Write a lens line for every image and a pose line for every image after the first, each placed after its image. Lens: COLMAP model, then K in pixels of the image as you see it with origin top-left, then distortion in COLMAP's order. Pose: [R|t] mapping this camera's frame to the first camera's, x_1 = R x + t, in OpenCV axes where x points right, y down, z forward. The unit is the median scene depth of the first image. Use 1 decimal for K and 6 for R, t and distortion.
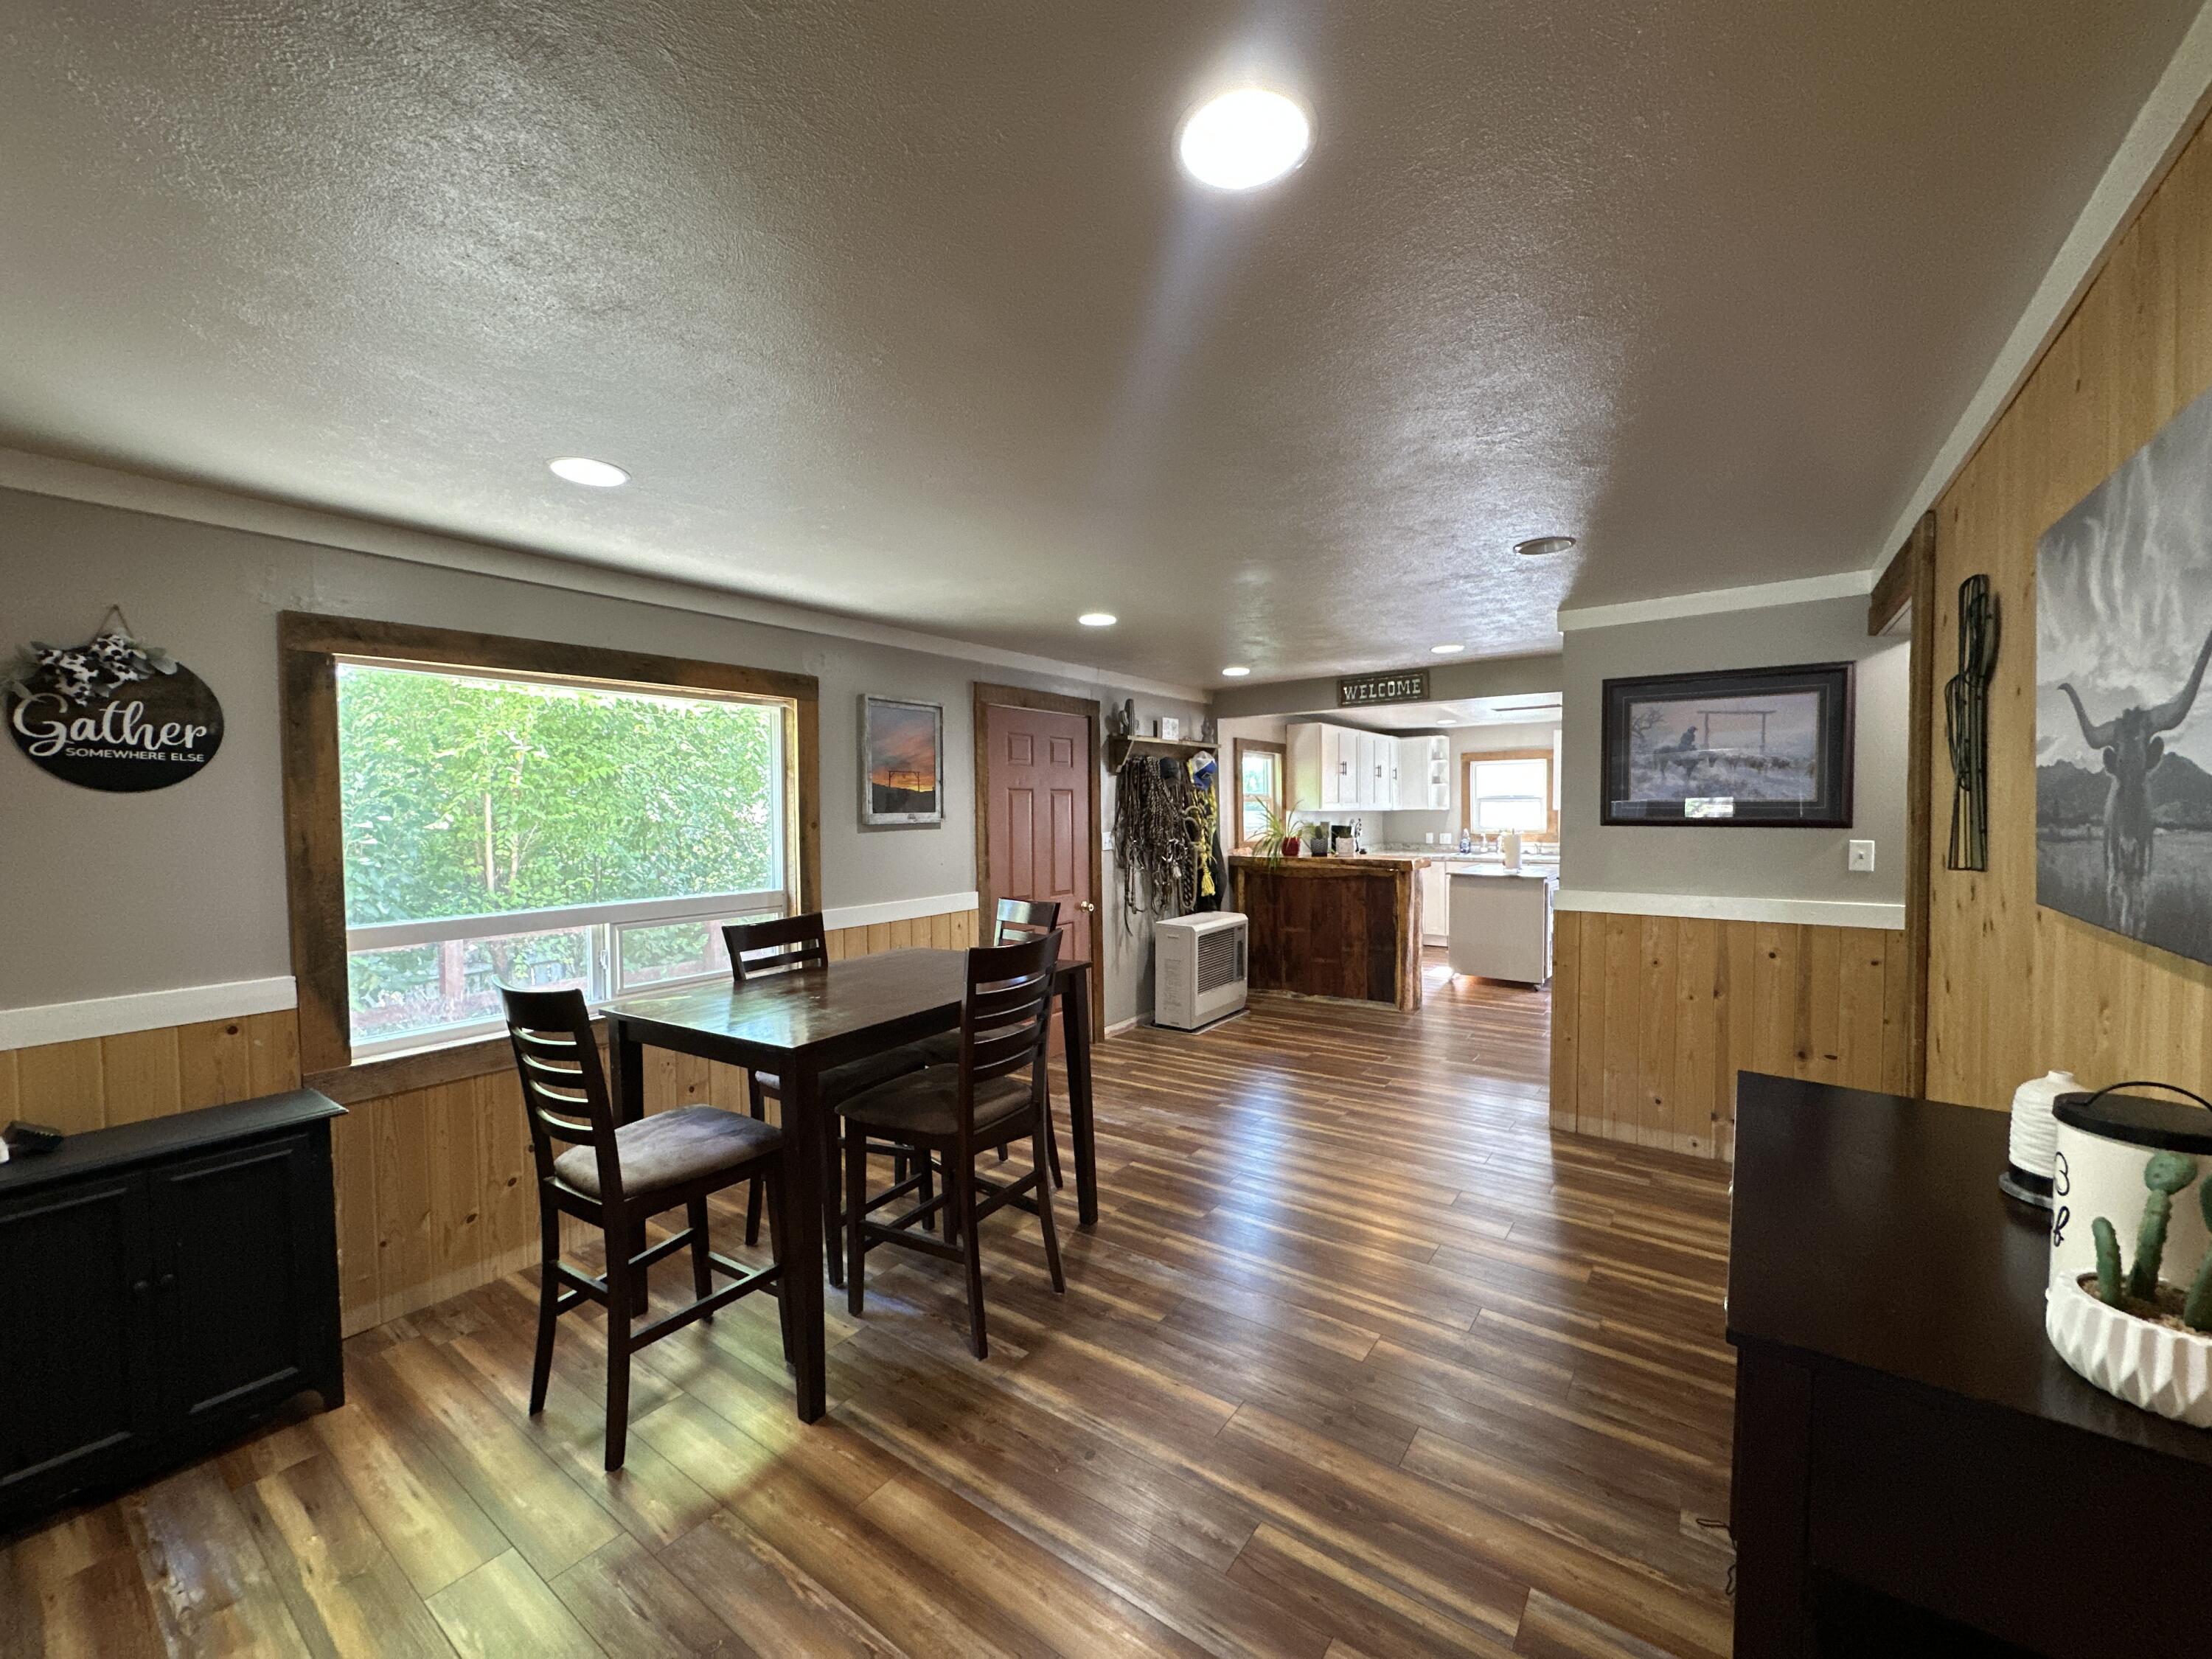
lens RADIAL K [[881.3, 0, 1104.0], [0, 881.3, 832.1], [0, 0, 1]] dist [-0.003620, 0.000744]
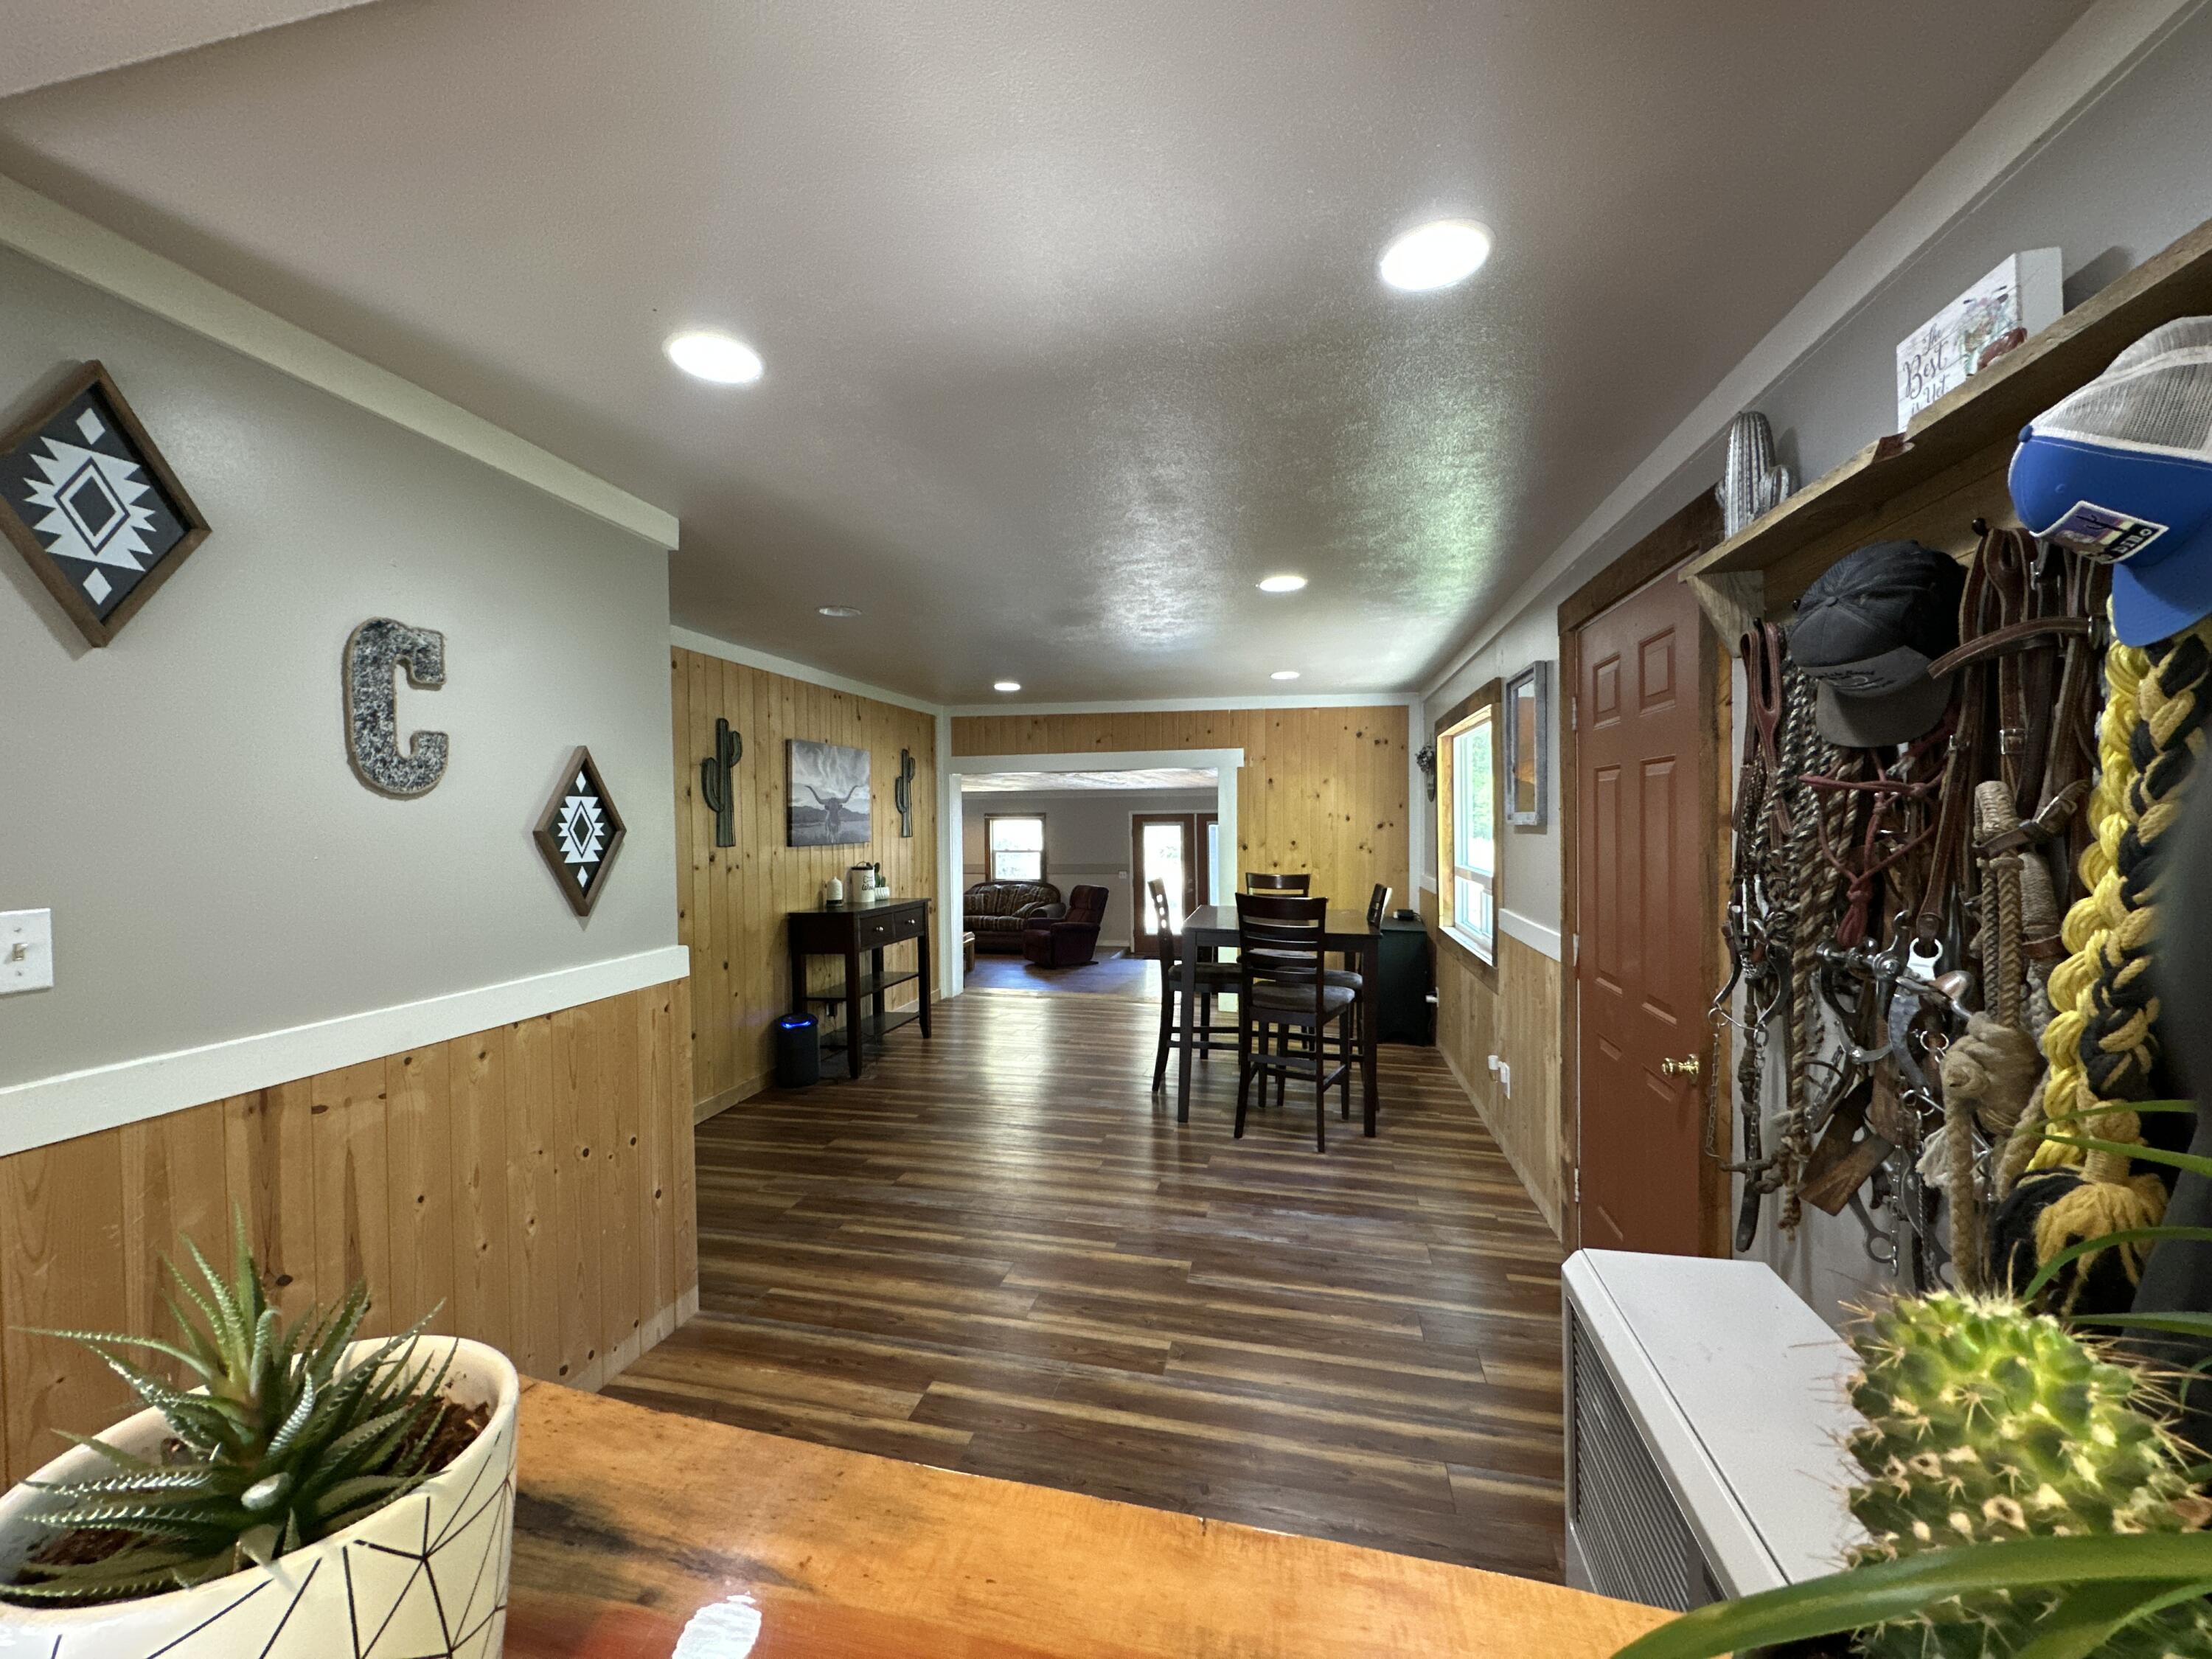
lens RADIAL K [[881.3, 0, 1106.8], [0, 881.3, 830.6], [0, 0, 1]] dist [-0.003620, 0.000744]
pose [[-0.918082, 0.023191, -0.395711, 0.463199], [0.006274, 0.999012, 0.043991, -0.043867], [0.396340, 0.037905, -0.917321, 1.646217]]
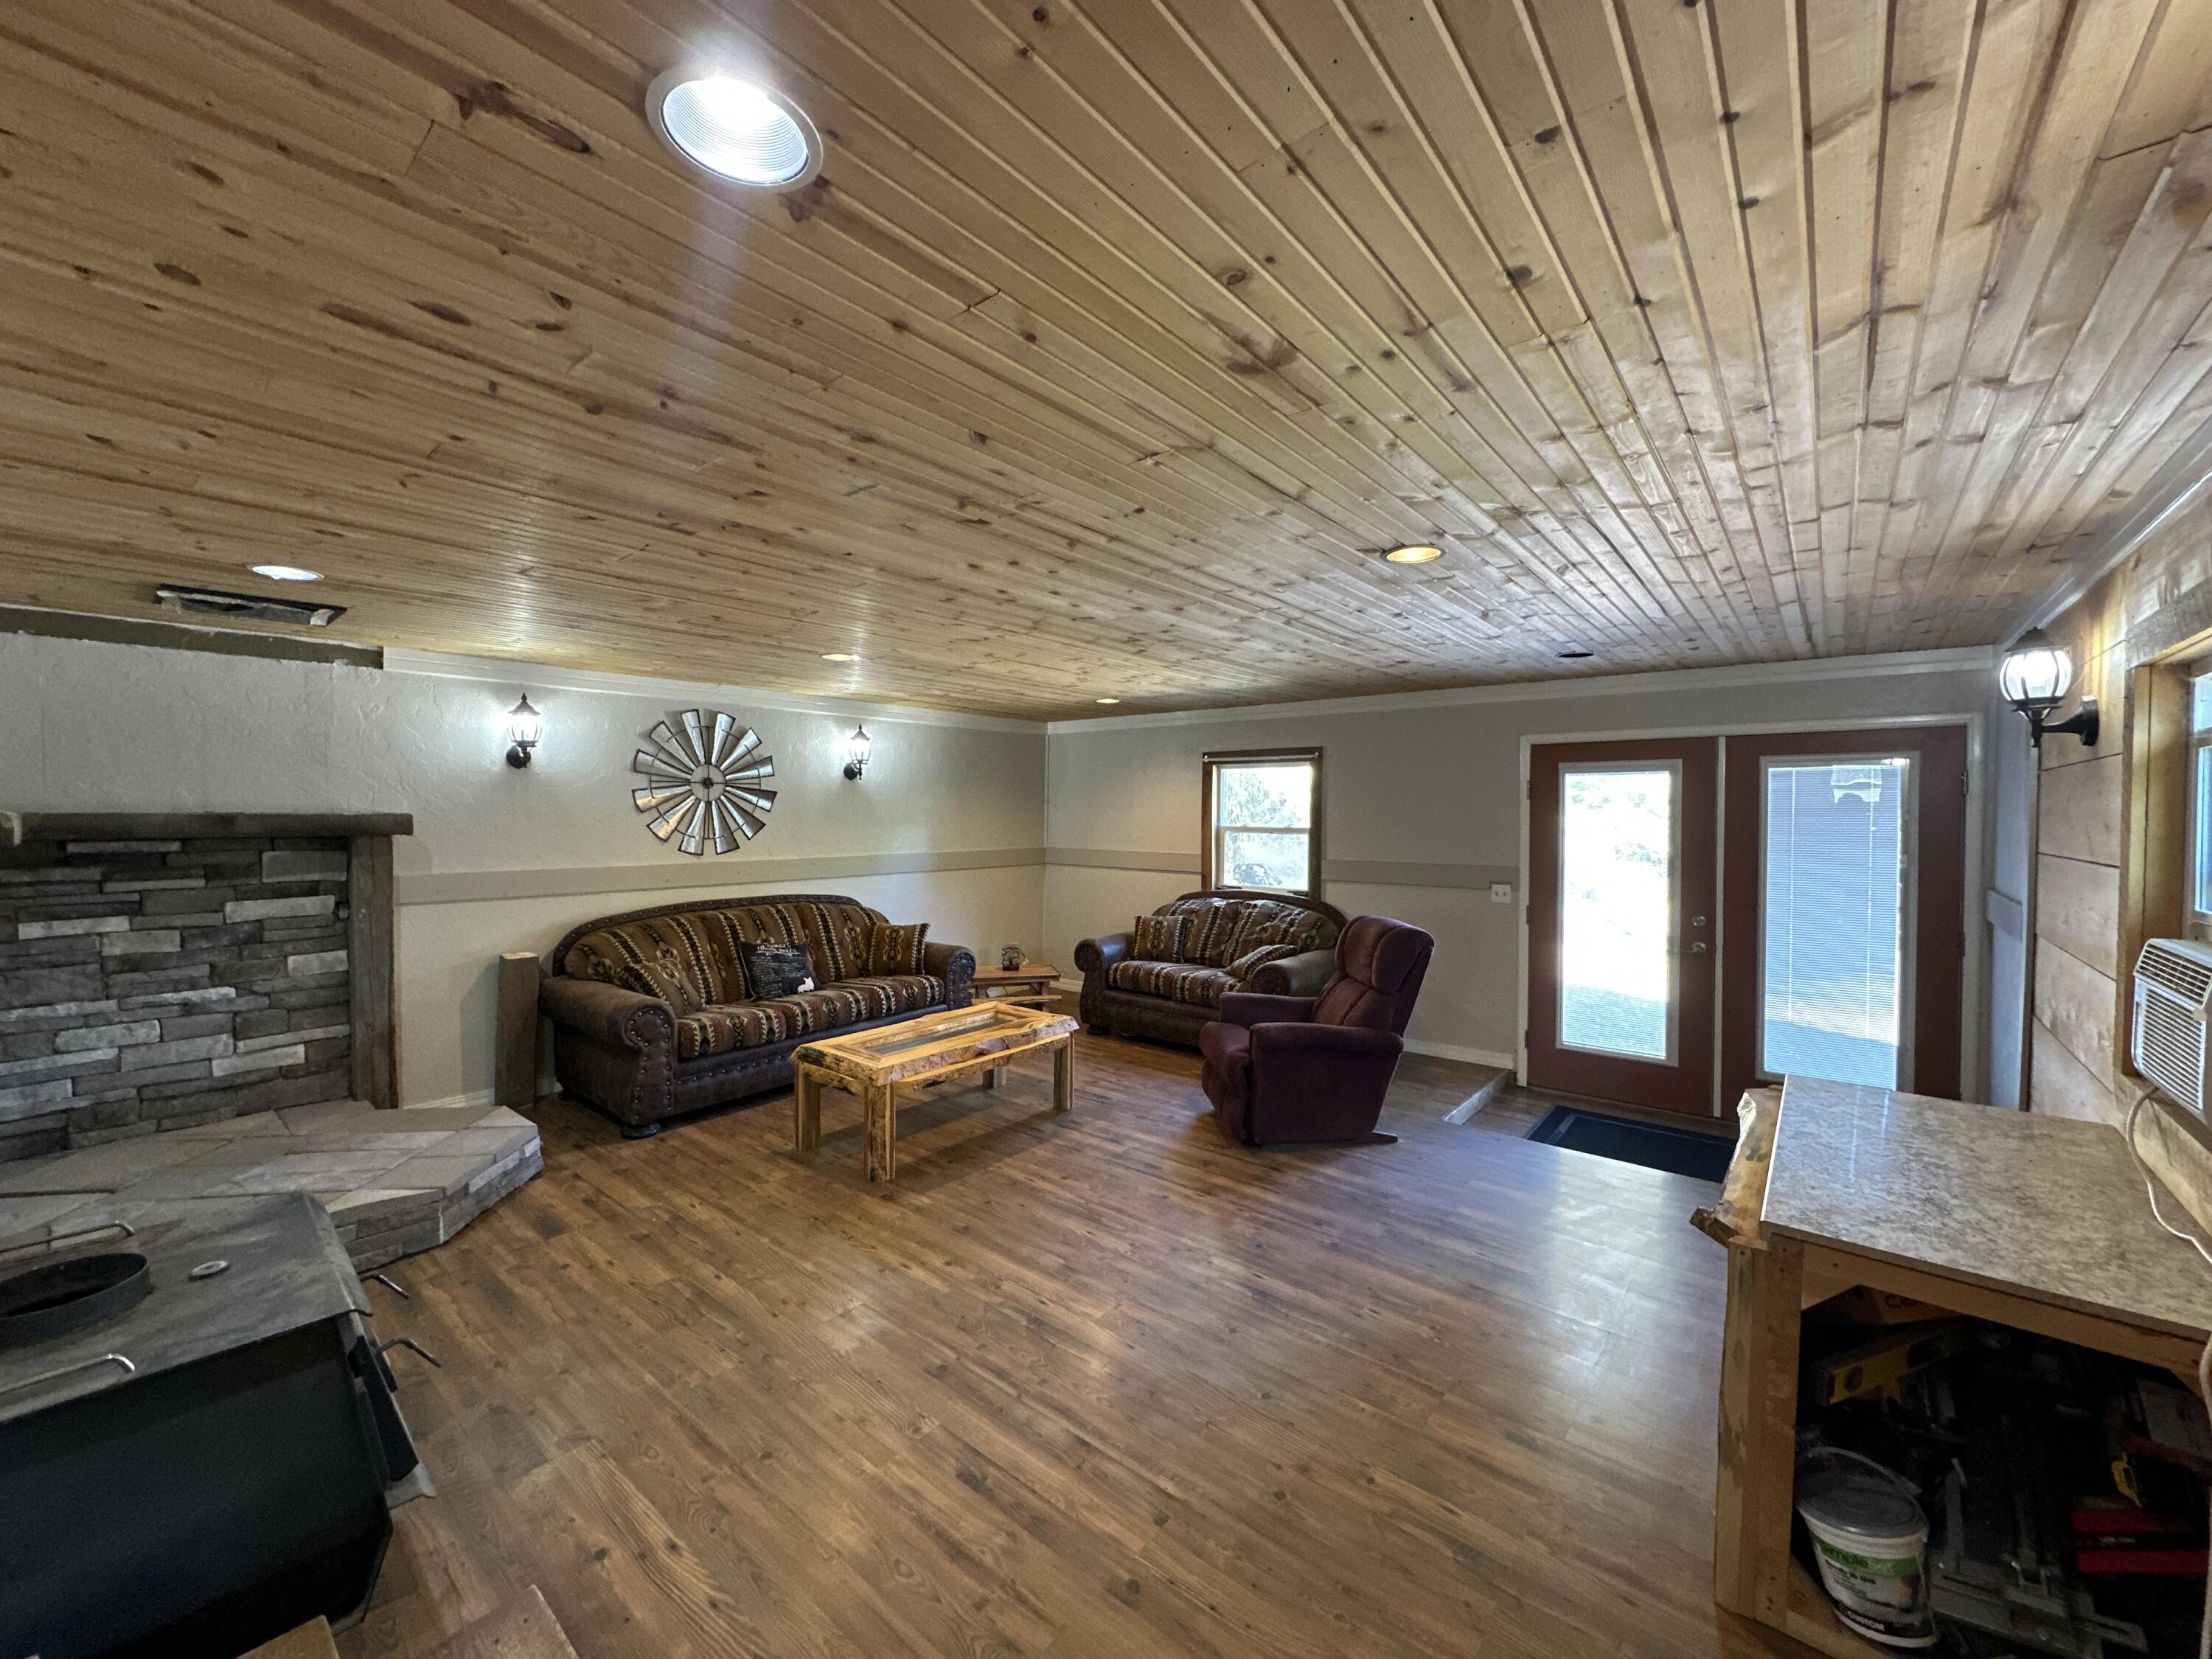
lens RADIAL K [[881.3, 0, 1106.2], [0, 881.3, 830.5], [0, 0, 1]] dist [-0.003620, 0.000744]
pose [[-0.998214, 0.001148, 0.059729, -0.351982], [0.004164, 0.998721, 0.050396, 0.098008], [-0.059594, 0.050555, -0.996942, 0.062590]]
